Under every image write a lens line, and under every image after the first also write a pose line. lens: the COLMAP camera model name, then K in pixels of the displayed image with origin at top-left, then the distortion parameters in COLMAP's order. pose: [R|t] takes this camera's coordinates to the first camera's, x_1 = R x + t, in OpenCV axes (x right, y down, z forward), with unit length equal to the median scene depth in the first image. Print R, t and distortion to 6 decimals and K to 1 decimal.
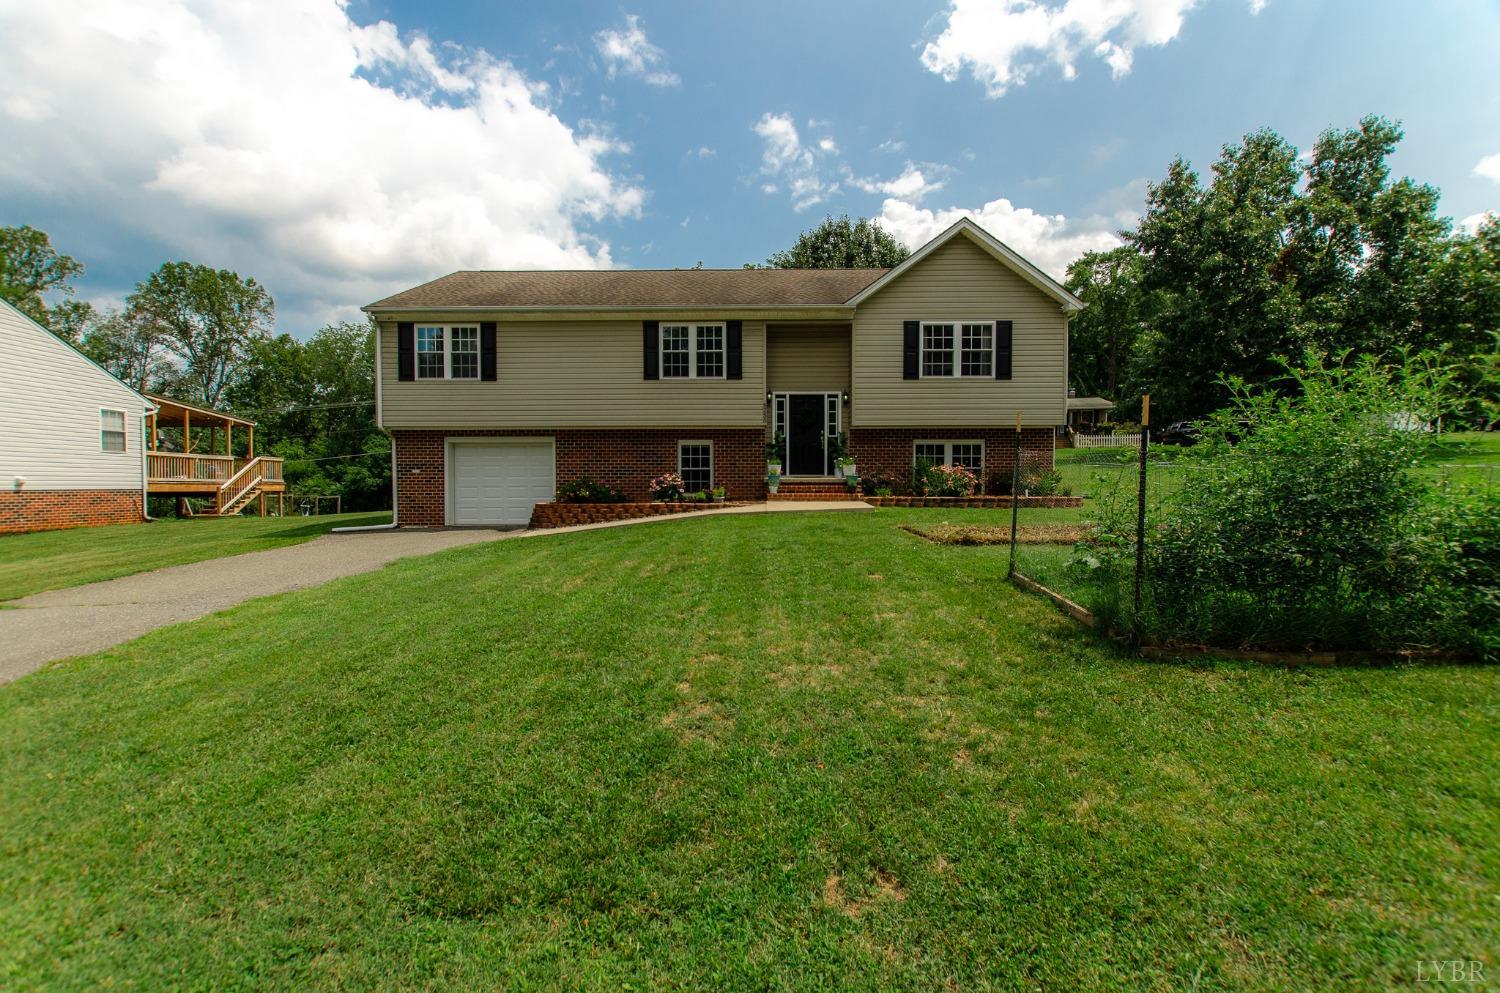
lens RADIAL K [[705.1, 0, 750.0], [0, 705.1, 496.5], [0, 0, 1]] dist [0.001455, 0.000144]
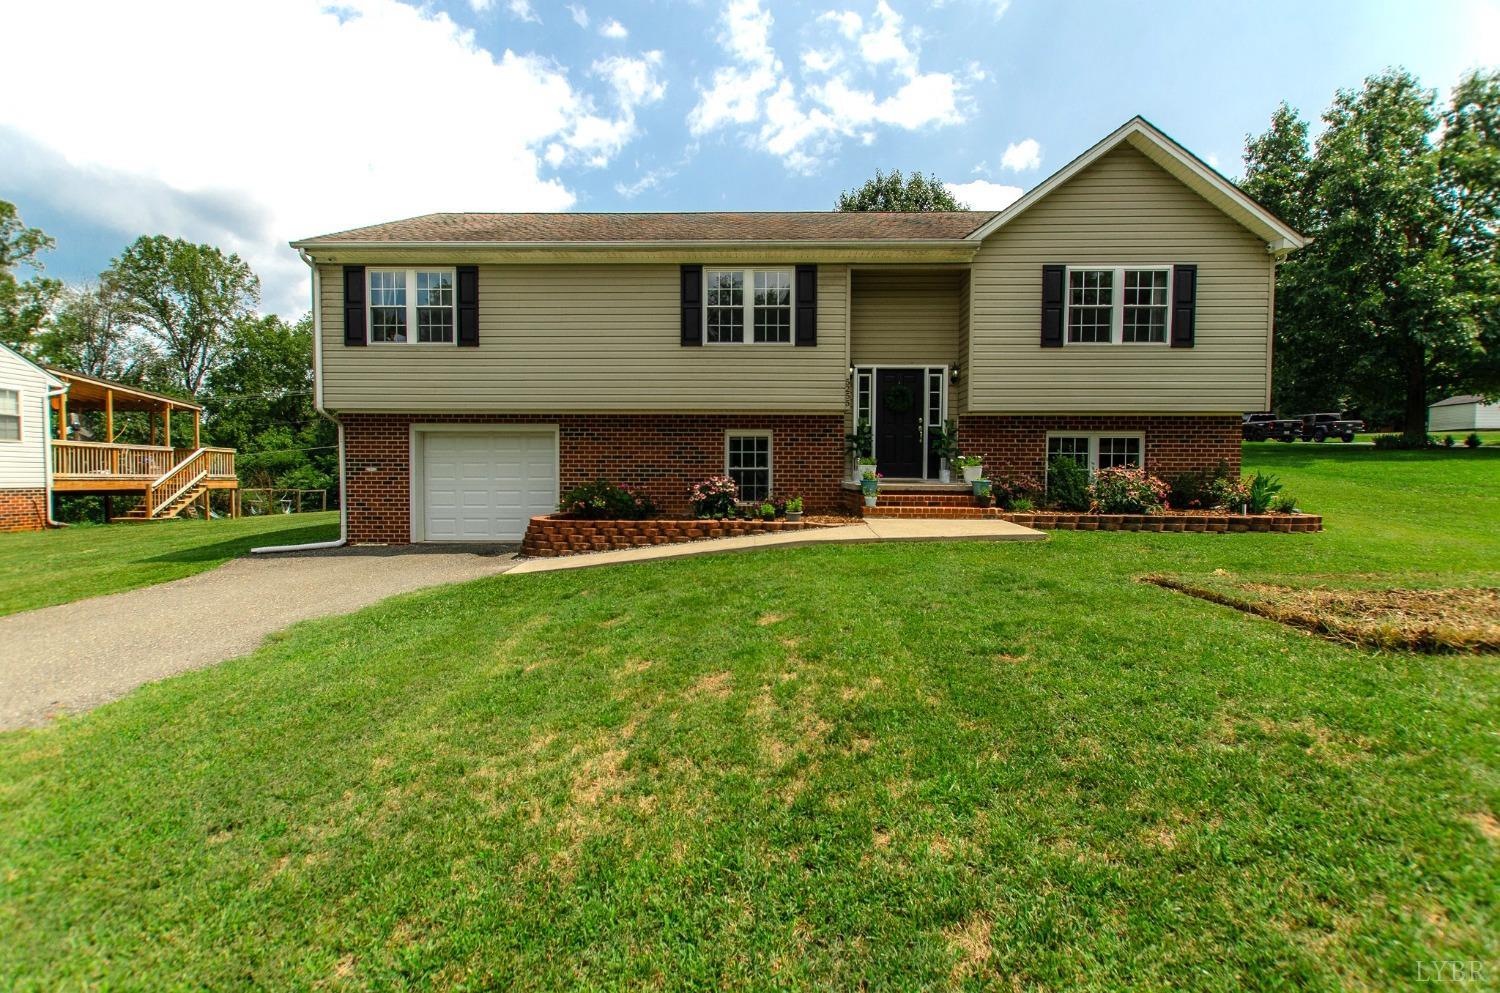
lens RADIAL K [[681.3, 0, 740.5], [0, 681.3, 497.4], [0, 0, 1]] dist [0.010042, -0.007928]
pose [[0.999914, 0.007226, -0.010940, -0.077537], [-0.007060, 0.999861, 0.015135, -0.020084], [0.011047, -0.015056, 0.999826, 0.285898]]
